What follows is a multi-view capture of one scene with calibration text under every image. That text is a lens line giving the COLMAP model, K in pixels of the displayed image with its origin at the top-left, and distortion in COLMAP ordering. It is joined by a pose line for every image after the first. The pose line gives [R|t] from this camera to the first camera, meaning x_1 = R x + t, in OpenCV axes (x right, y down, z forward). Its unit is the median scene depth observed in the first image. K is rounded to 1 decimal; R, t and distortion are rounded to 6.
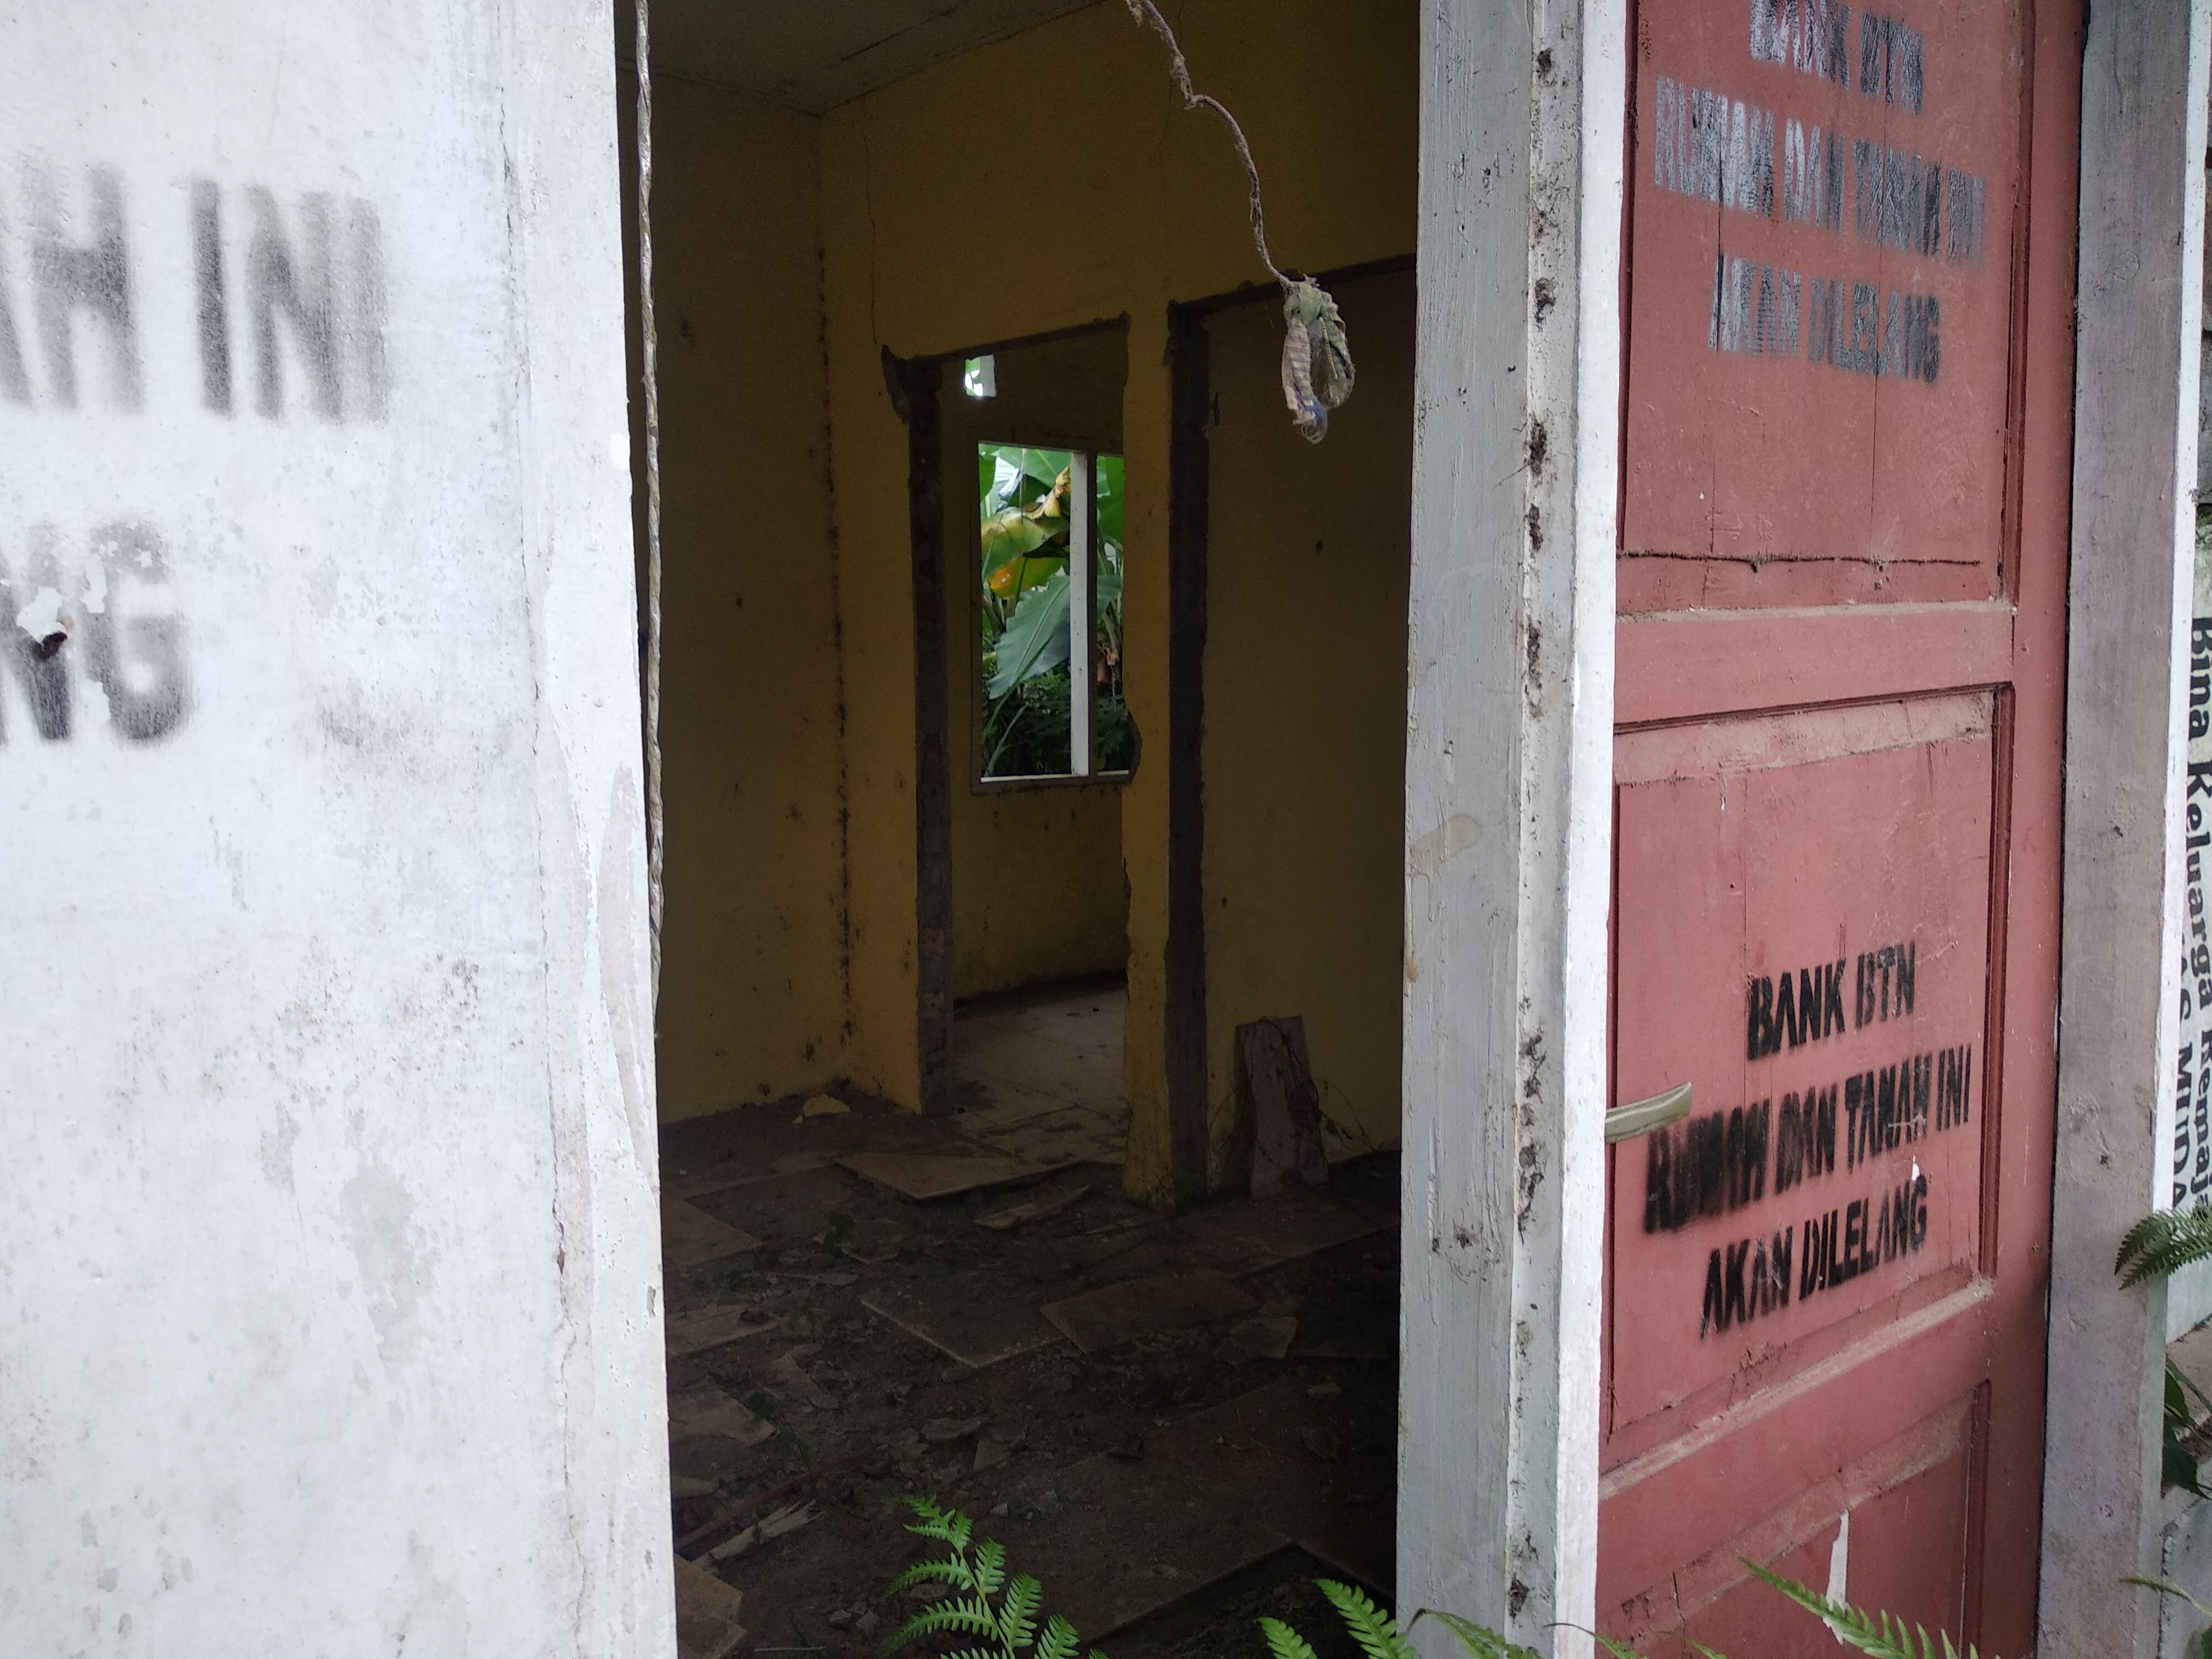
lens RADIAL K [[1767.7, 0, 1069.2], [0, 1767.7, 821.8], [0, 0, 1]] dist [0.072802, -0.121699]
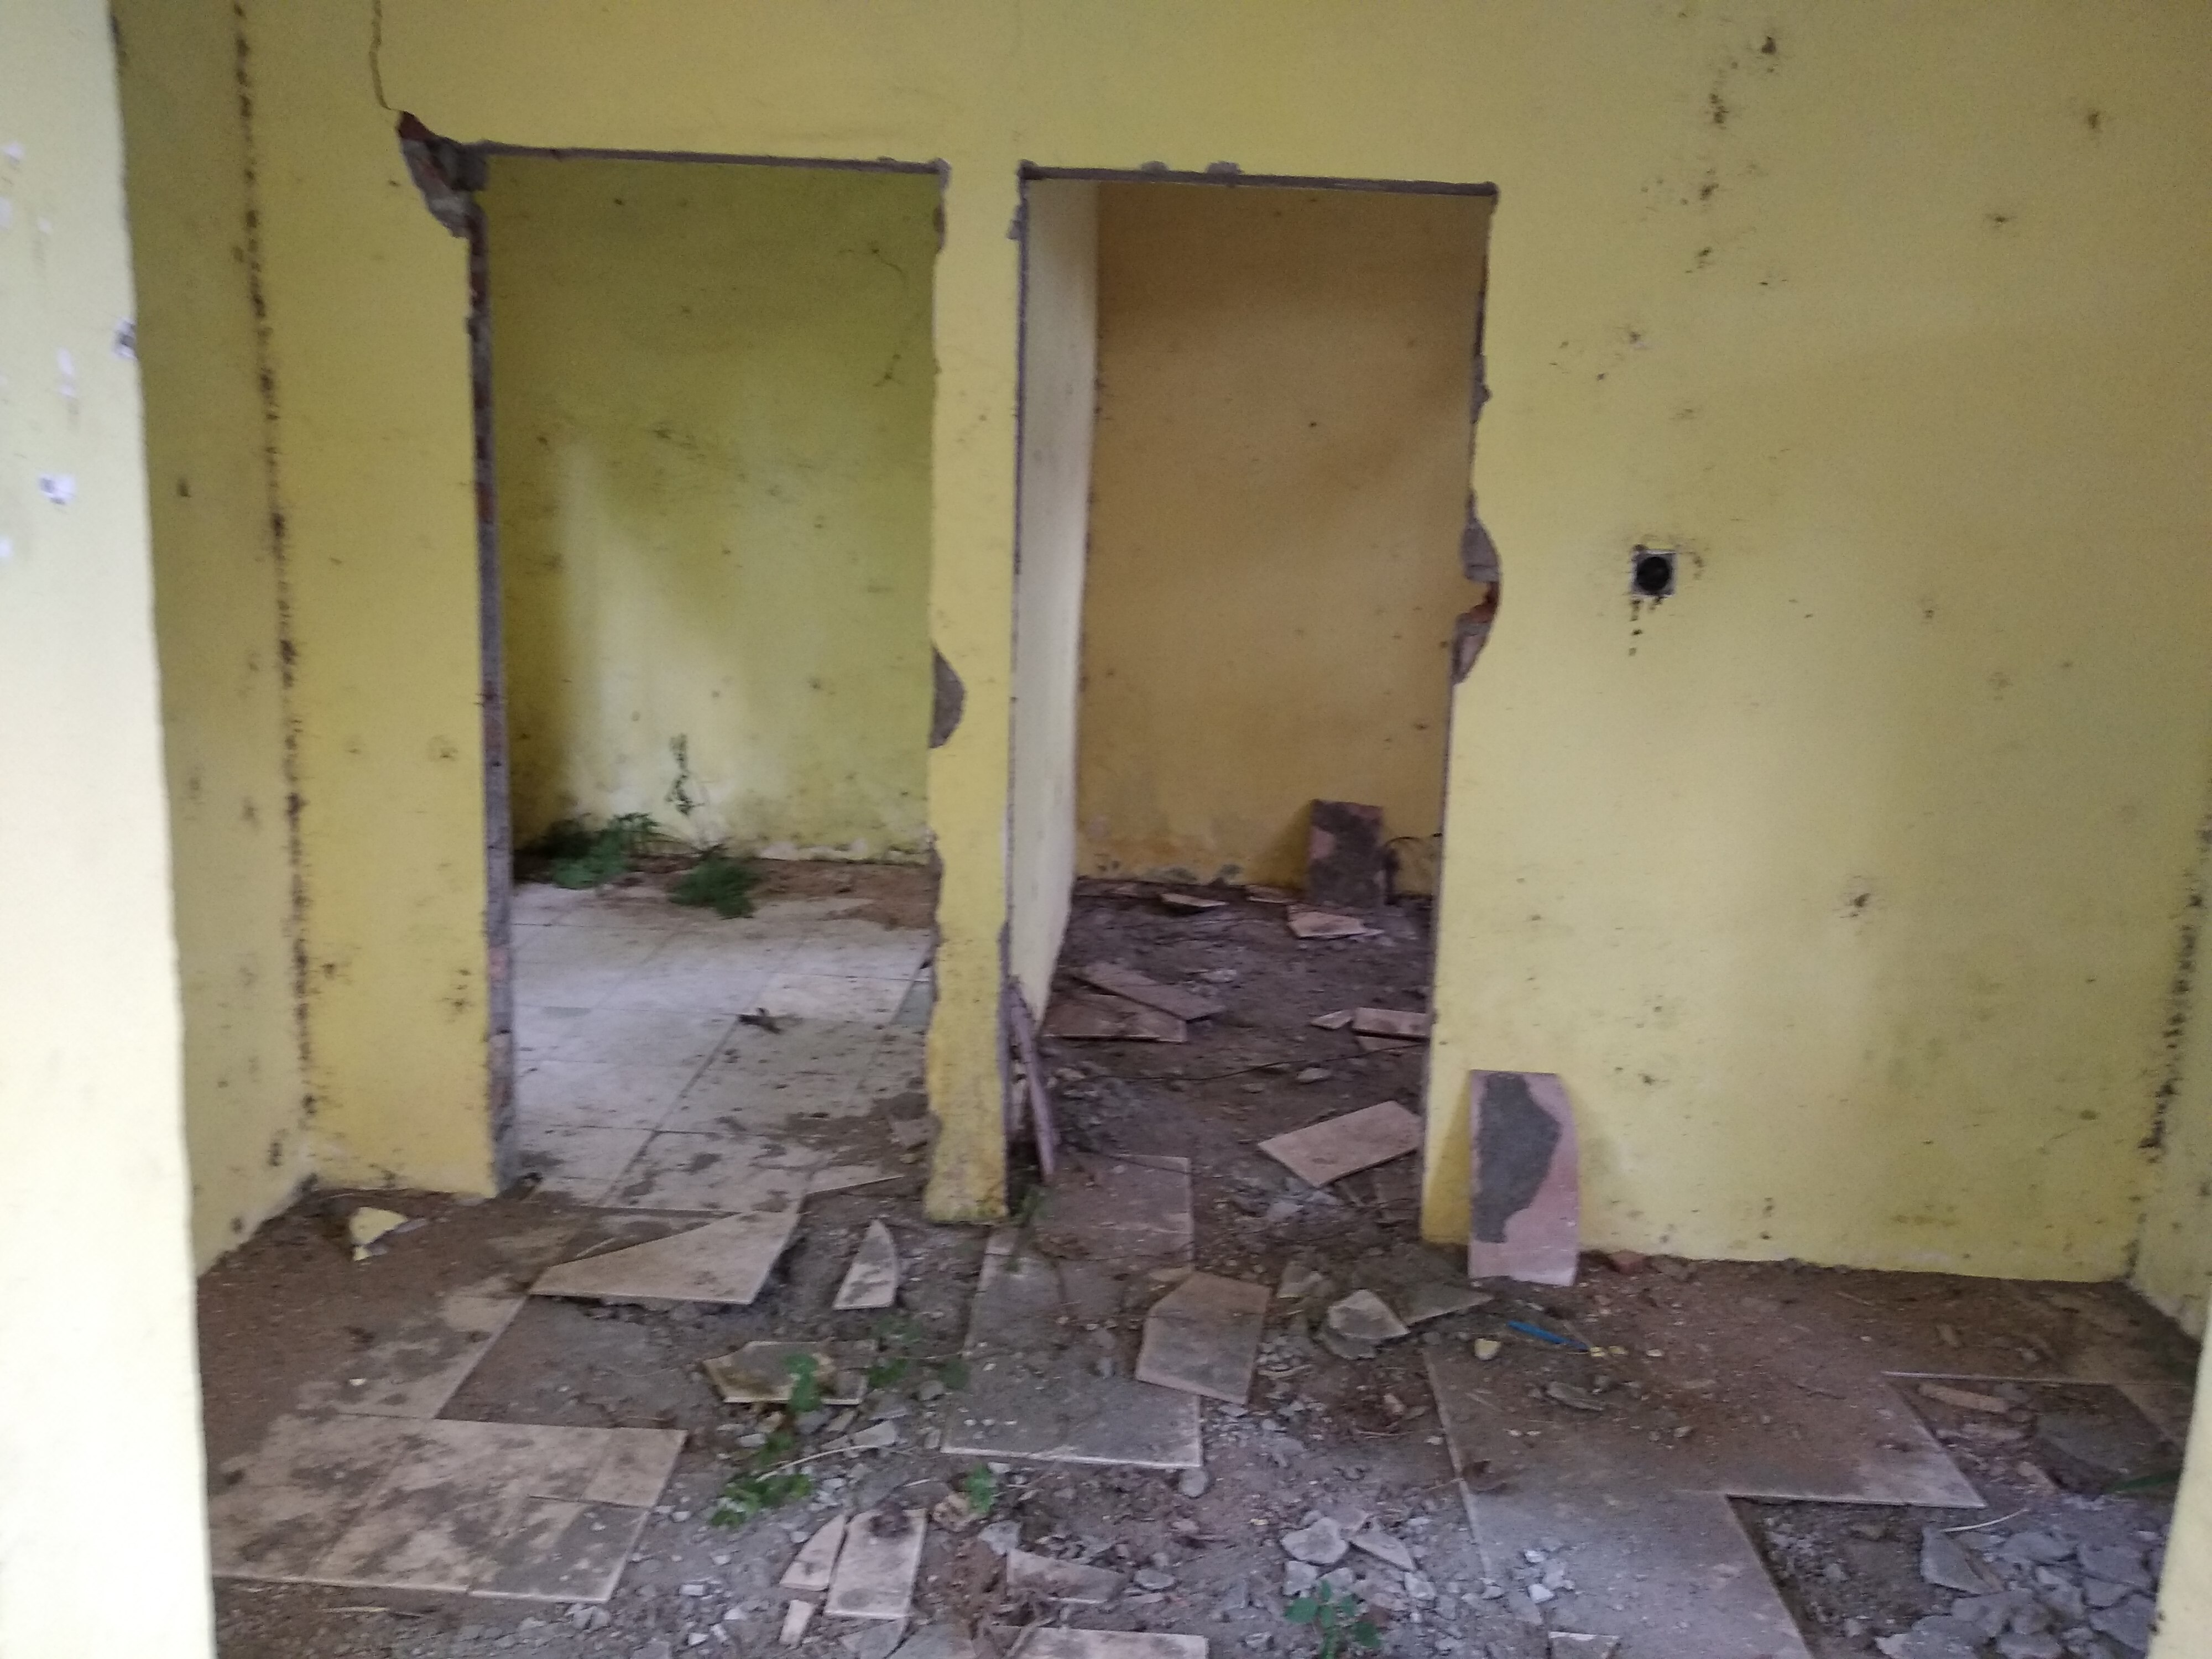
lens RADIAL K [[1767.7, 0, 1069.2], [0, 1767.7, 821.8], [0, 0, 1]] dist [0.072802, -0.121699]
pose [[0.649364, -0.119644, 0.751007, -0.499244], [0.041897, 0.991675, 0.121759, -0.075004], [-0.759323, -0.047601, 0.648971, 0.366994]]
